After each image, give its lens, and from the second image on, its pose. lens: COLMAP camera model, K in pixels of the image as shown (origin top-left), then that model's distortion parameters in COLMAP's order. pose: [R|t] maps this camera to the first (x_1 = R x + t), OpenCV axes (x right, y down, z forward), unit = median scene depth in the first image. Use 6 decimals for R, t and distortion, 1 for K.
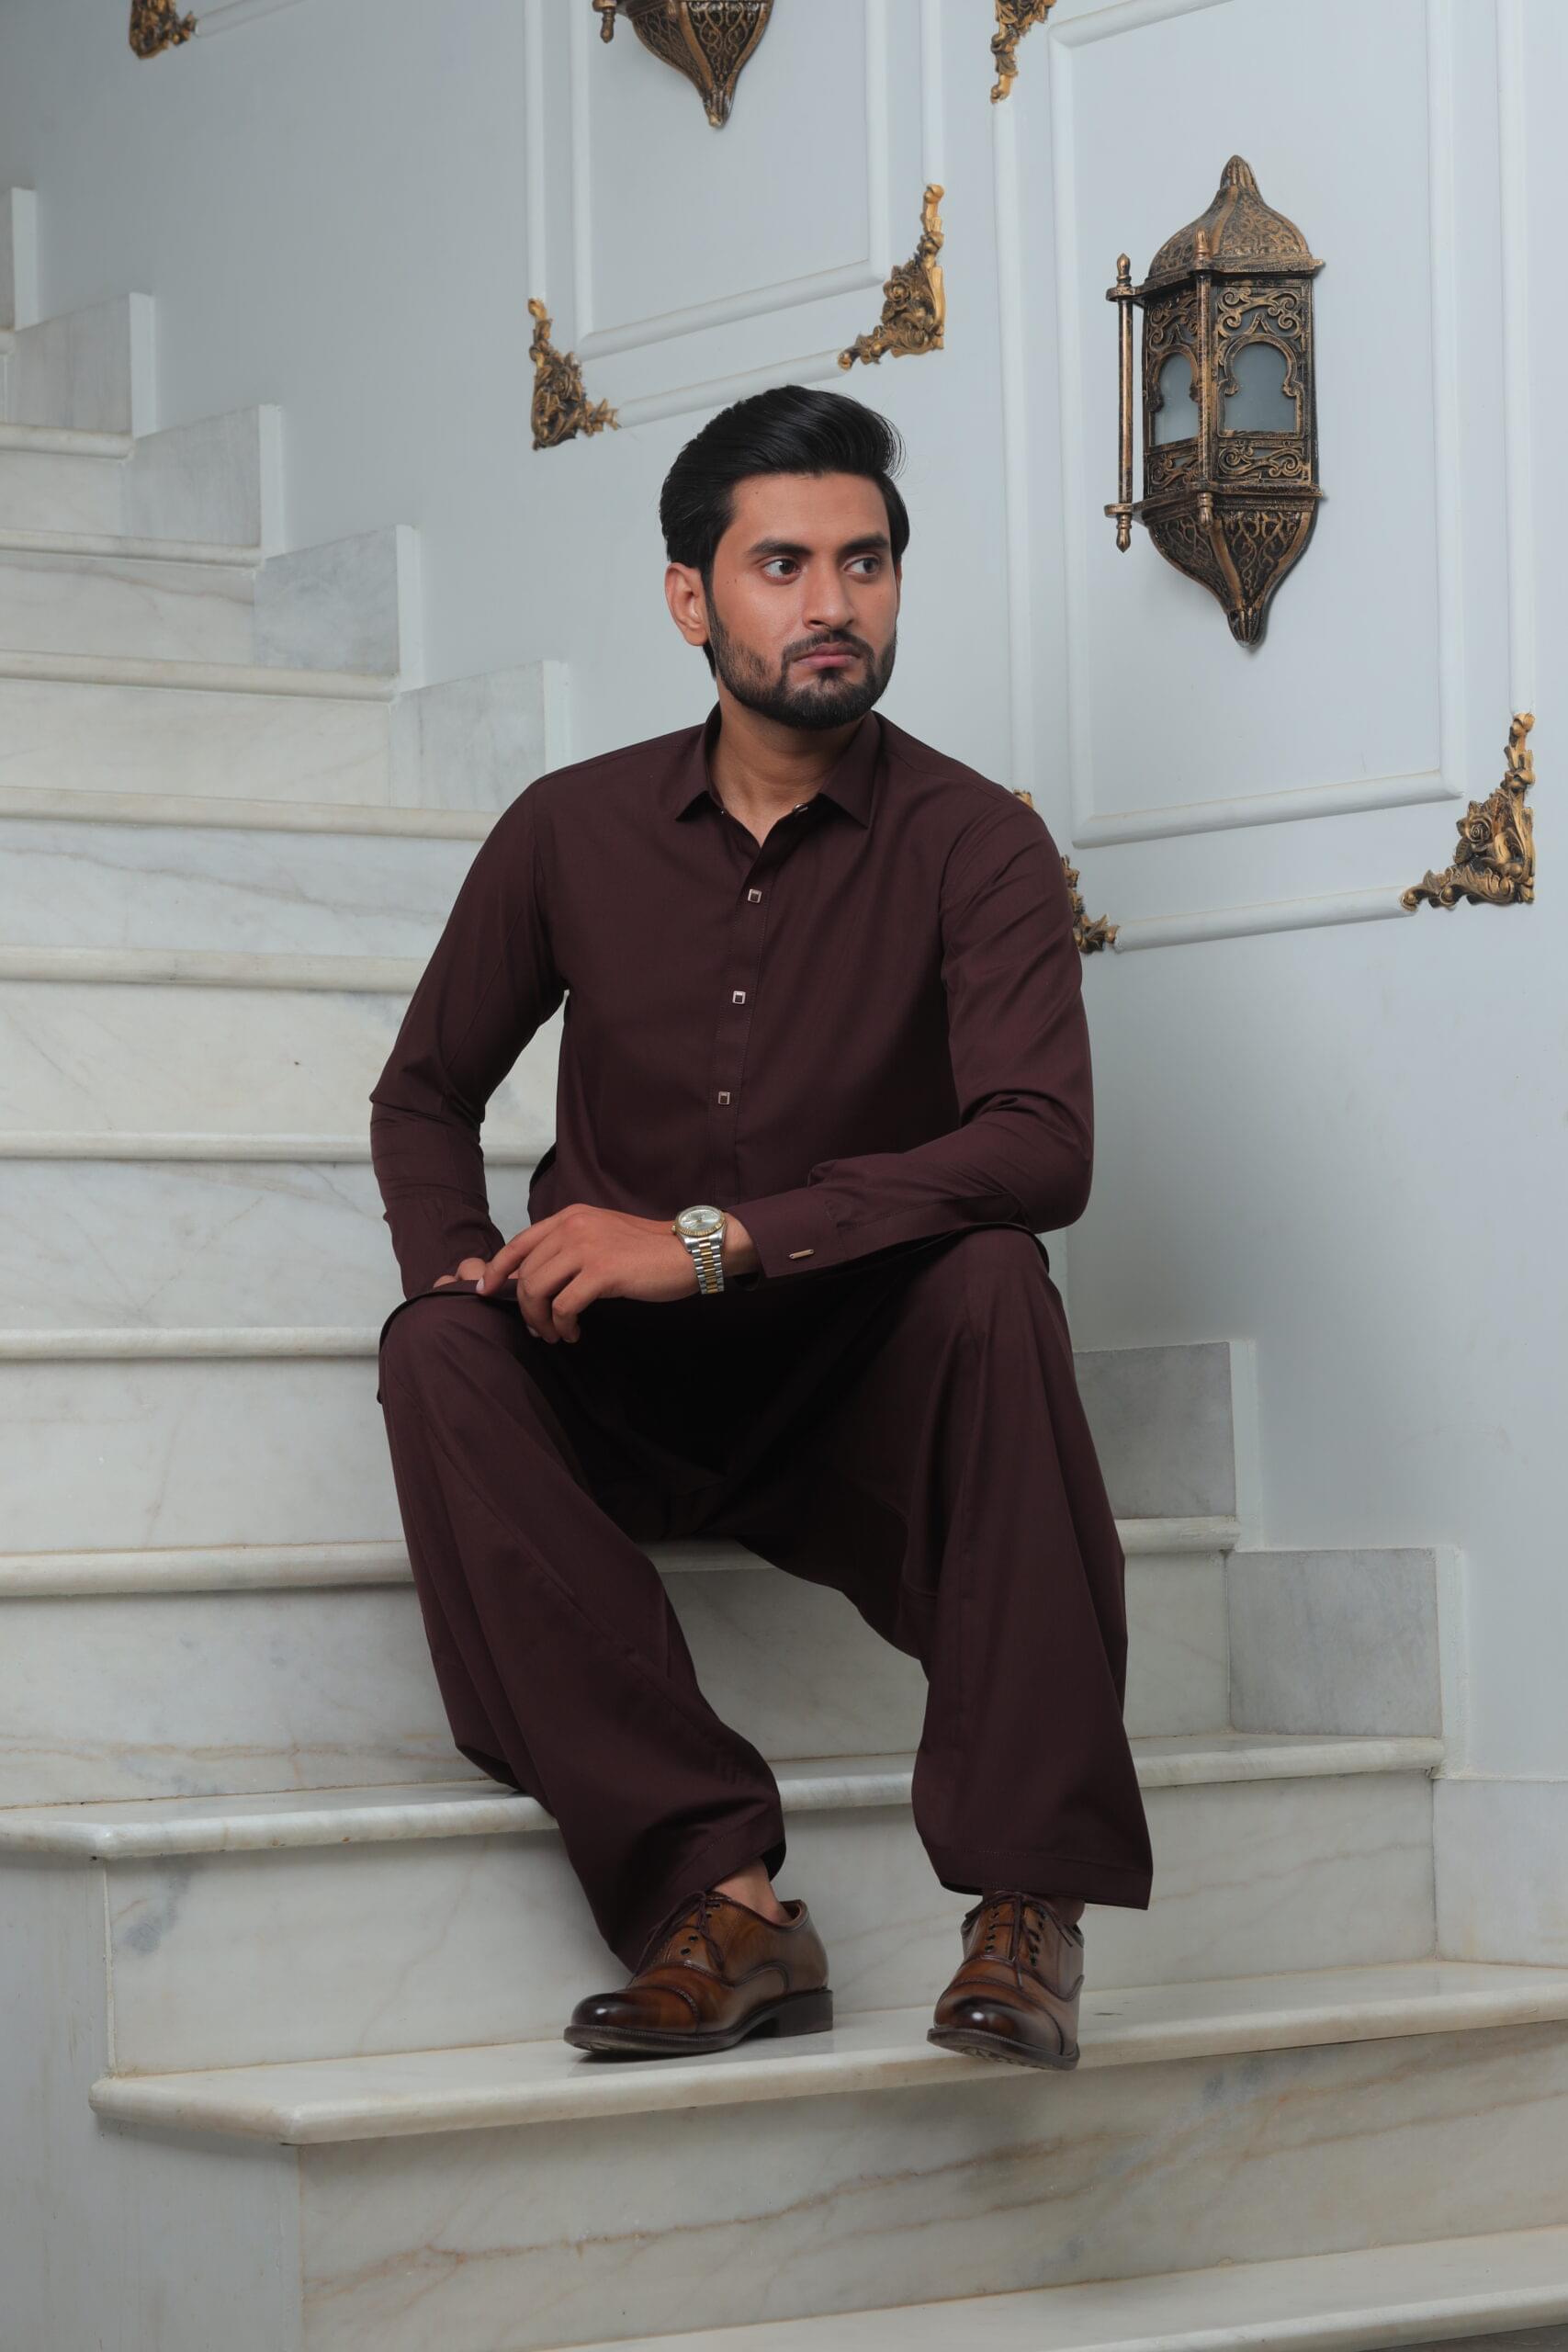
lens RADIAL K [[6146.1, 0, 784.4], [0, 6146.1, 1183.0], [0, 0, 1]] dist [0.015760, 0.000000]
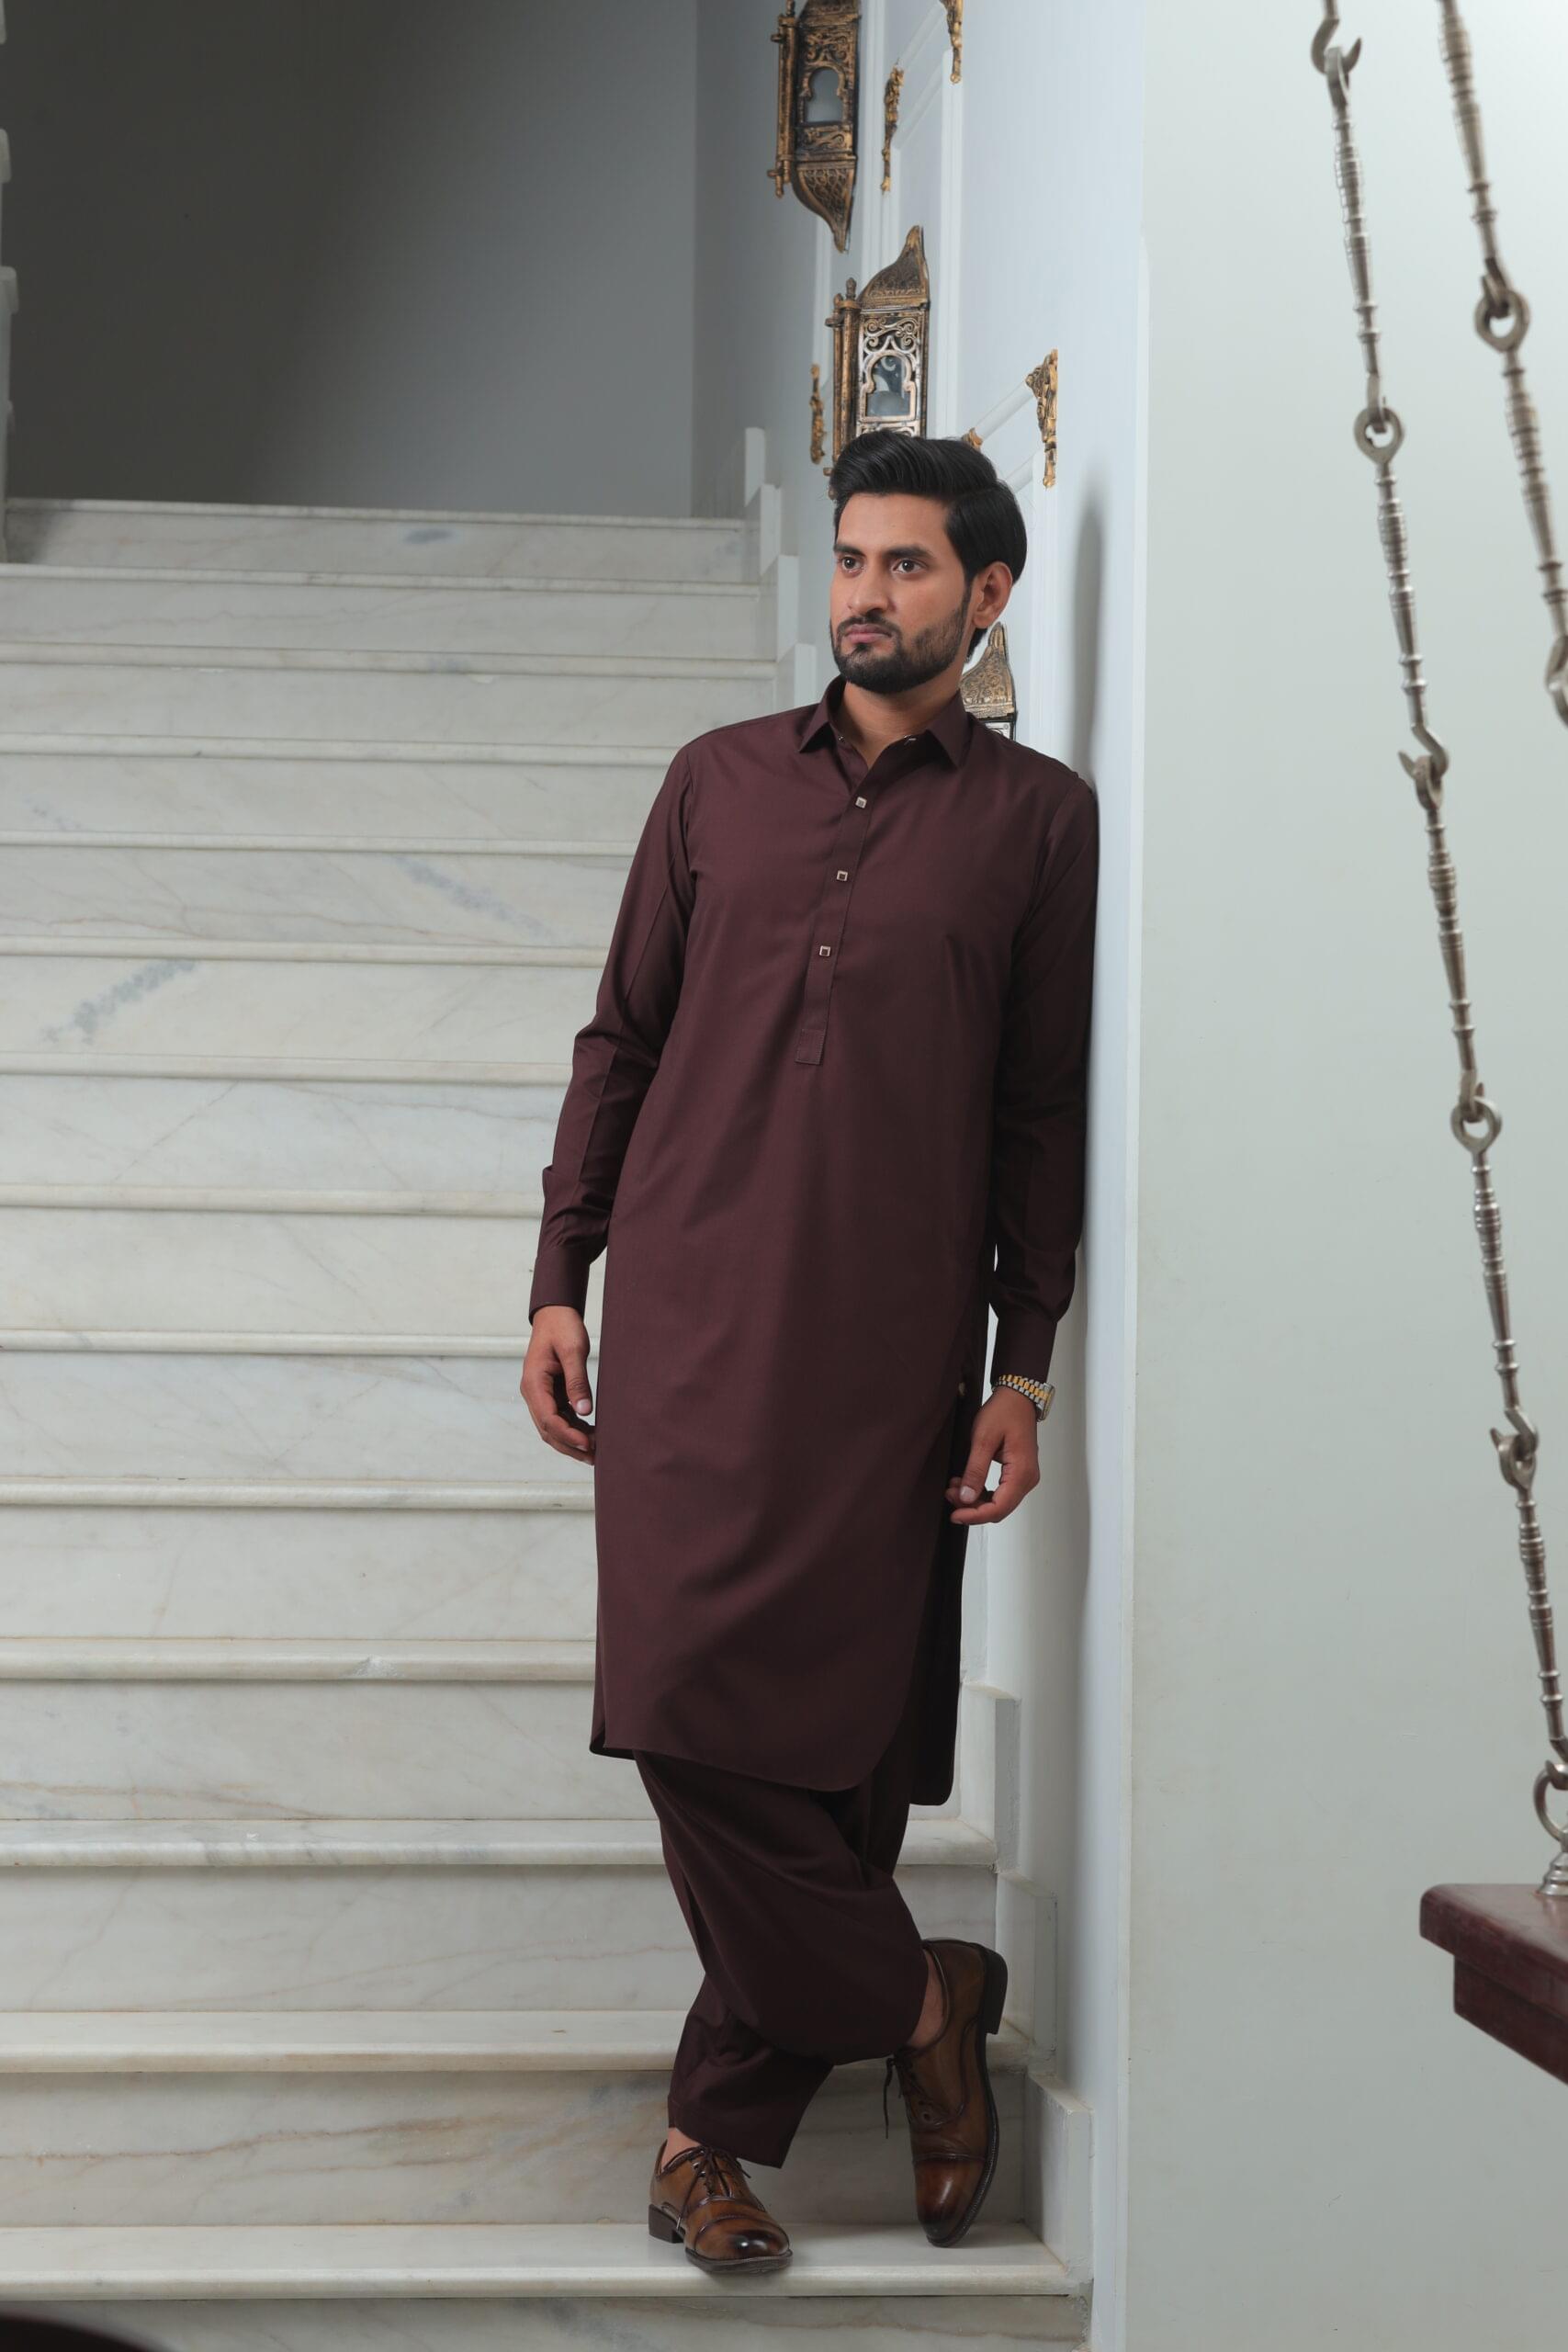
lens RADIAL K [[5458.2, 0, 784.6], [0, 5458.2, 1180.3], [0, 0, 1]] dist [0.079801, 0.000000]
pose [[0.869218, 0.027011, -0.493691, 0.623191], [-0.013367, 0.999425, 0.031147, -0.085408], [0.494249, -0.020474, 0.869079, -0.039011]]
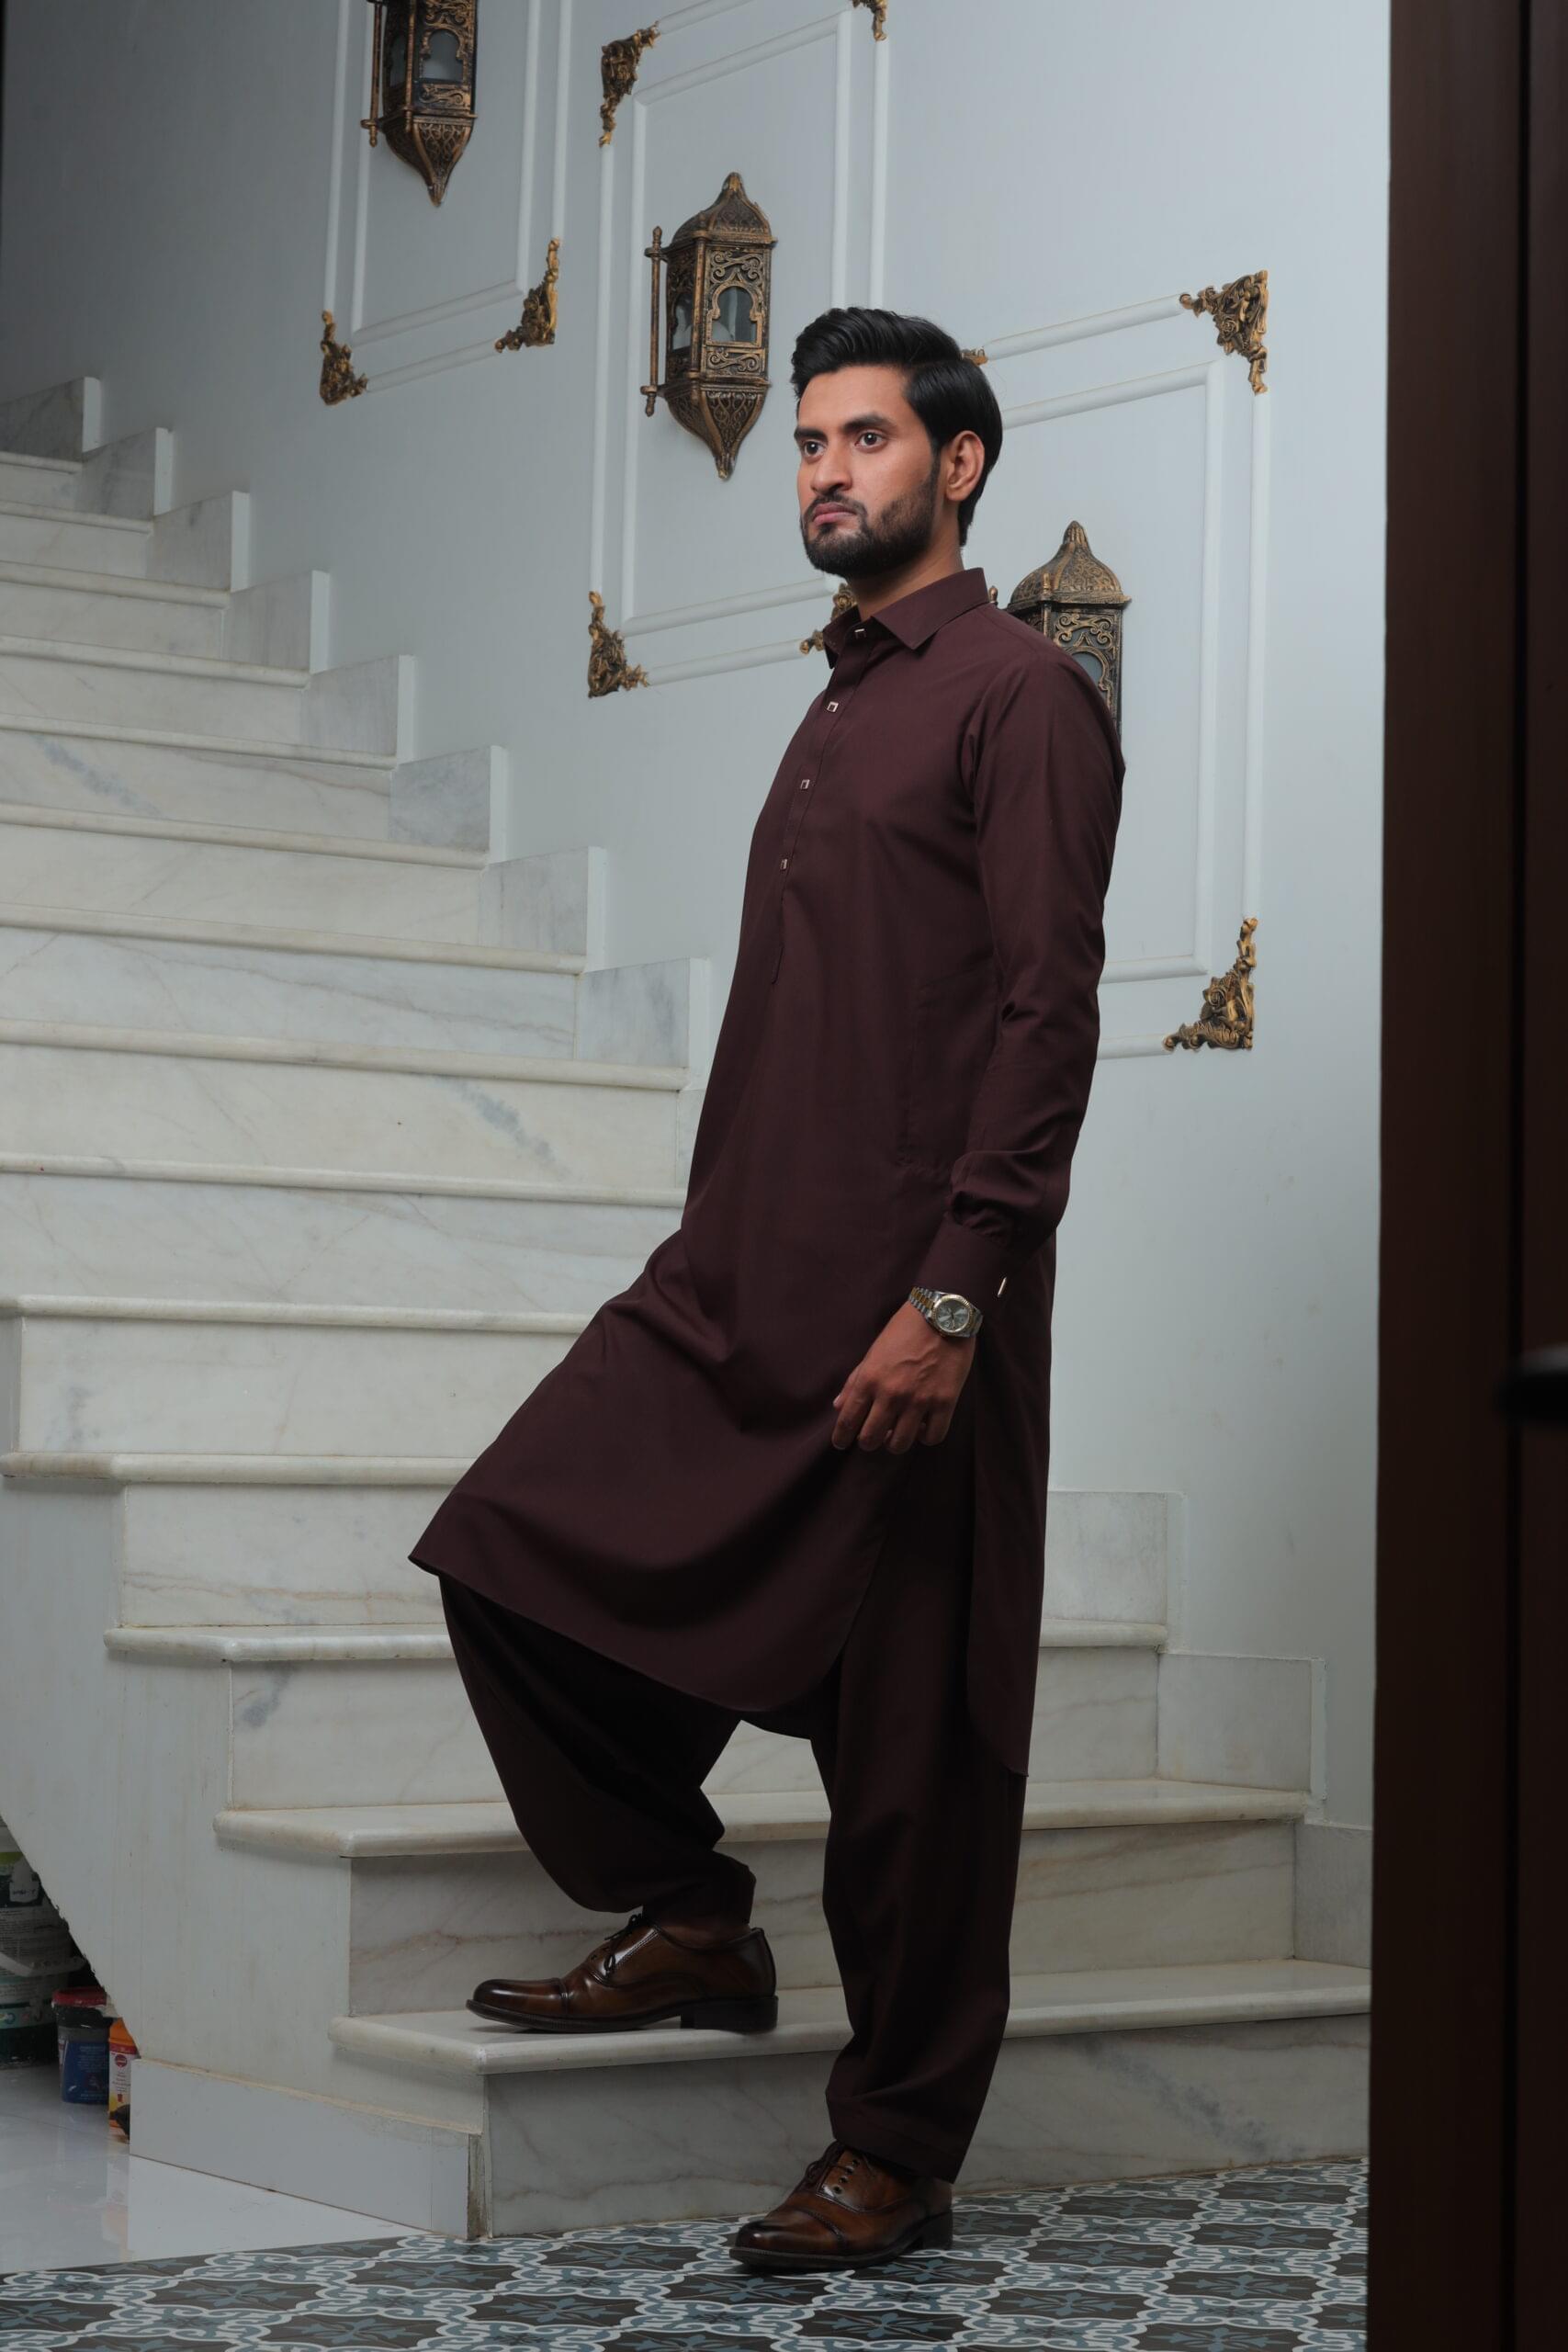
lens RADIAL K [[4778.3, 0, 784.2], [0, 4778.3, 1162.9], [0, 0, 1]] dist [0.033899, 0.000000]
pose [[0.999083, 0.041708, -0.009679, 0.023017], [-0.041825, 0.999050, -0.012241, -0.000494], [0.009159, 0.012635, 0.999878, -0.119481]]
